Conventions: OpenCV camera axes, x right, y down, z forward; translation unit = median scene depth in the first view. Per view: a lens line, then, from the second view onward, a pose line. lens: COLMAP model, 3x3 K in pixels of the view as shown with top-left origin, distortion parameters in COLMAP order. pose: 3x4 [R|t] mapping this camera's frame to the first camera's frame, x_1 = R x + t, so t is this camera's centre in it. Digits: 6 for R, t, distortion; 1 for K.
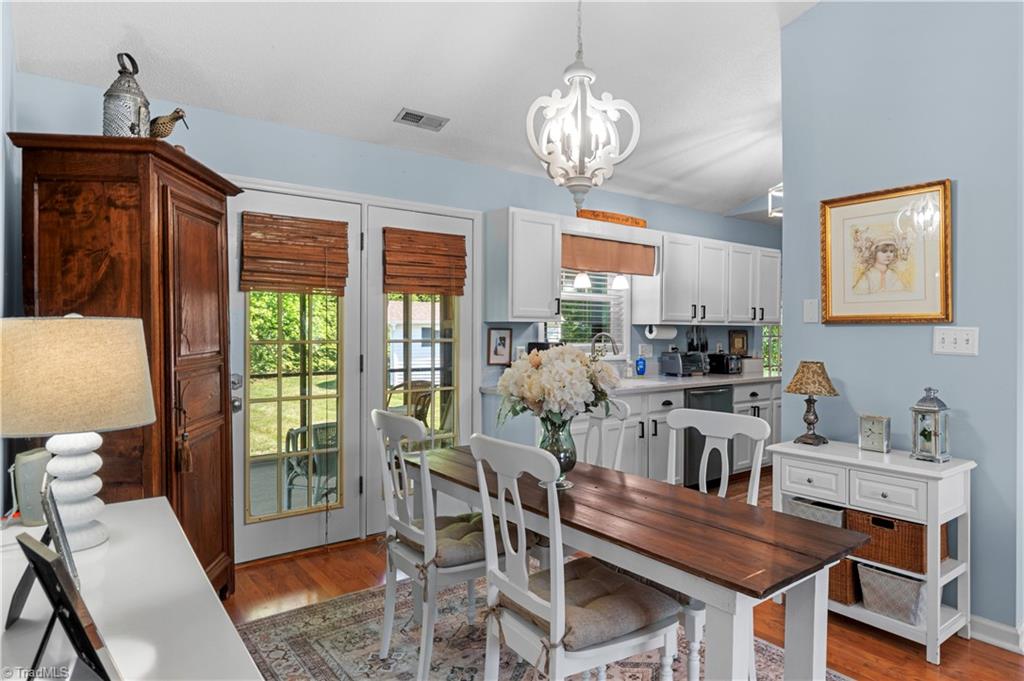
lens RADIAL K [[626.5, 0, 520.5], [0, 626.5, 340.9], [0, 0, 1]] dist [-0.004958, -0.009957]
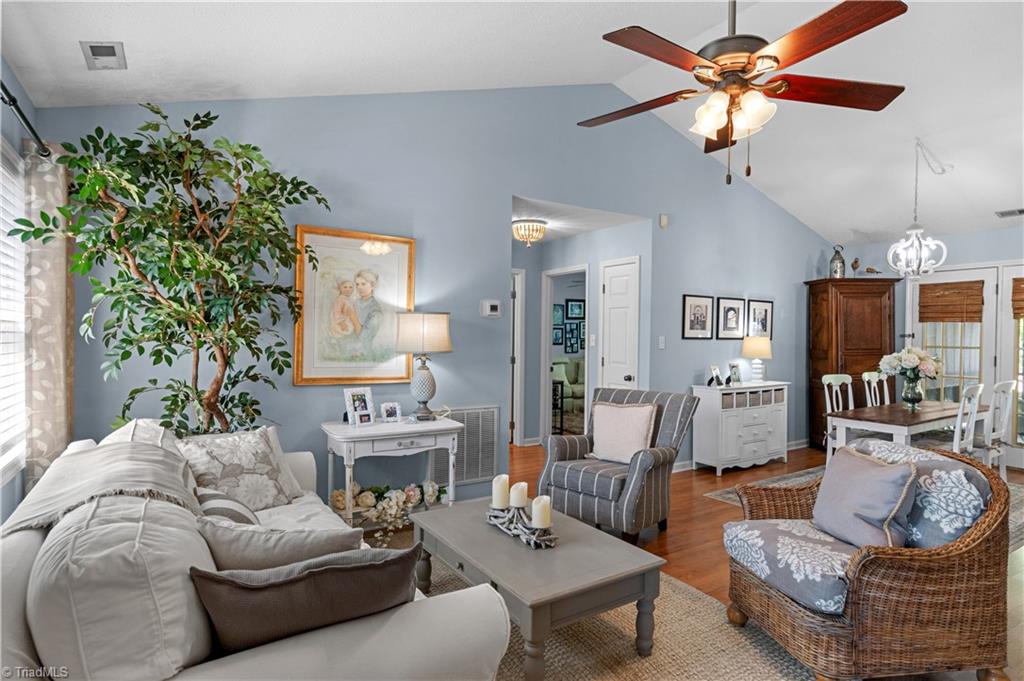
lens RADIAL K [[560.4, 0, 524.6], [0, 560.4, 345.5], [0, 0, 1]] dist [0.001194, 0.004003]
pose [[-0.056203, 0.015293, -0.998302, 1.329900], [-0.018749, 0.999690, 0.016370, -0.008502], [0.998243, 0.019637, -0.055899, -0.183467]]
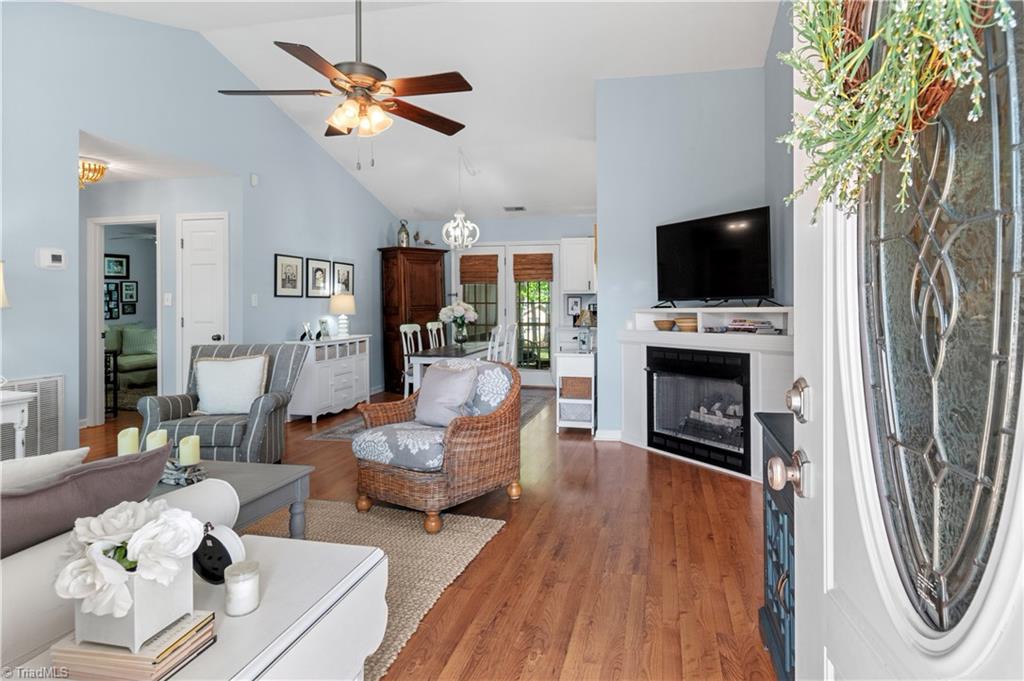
lens RADIAL K [[577.7, 0, 565.0], [0, 577.7, 307.4], [0, 0, 1]] dist [-0.012510, -0.005671]
pose [[0.684756, 0.000222, -0.728772, 1.511093], [-0.002512, 0.999995, -0.002056, 0.020409], [0.728768, 0.003238, 0.684753, -0.346781]]
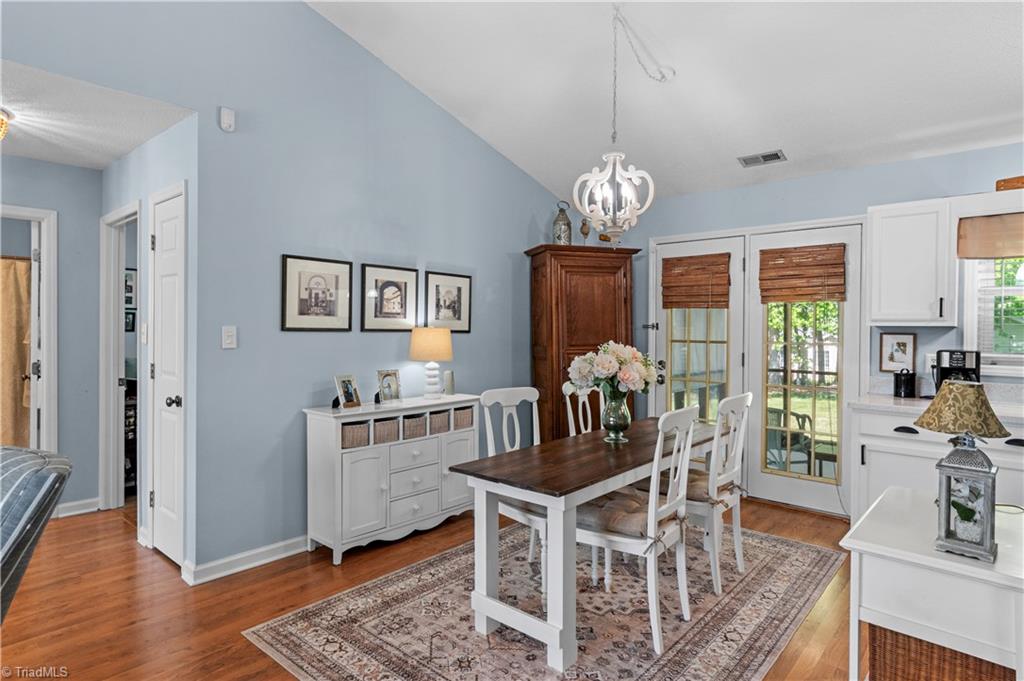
lens RADIAL K [[560.4, 0, 538.8], [0, 560.4, 335.1], [0, 0, 1]] dist [0.001194, 0.004003]
pose [[0.225351, 0.007656, -0.974248, 0.764195], [-0.017380, 0.999842, 0.003837, -0.012729], [0.974123, 0.016068, 0.225448, 0.336253]]
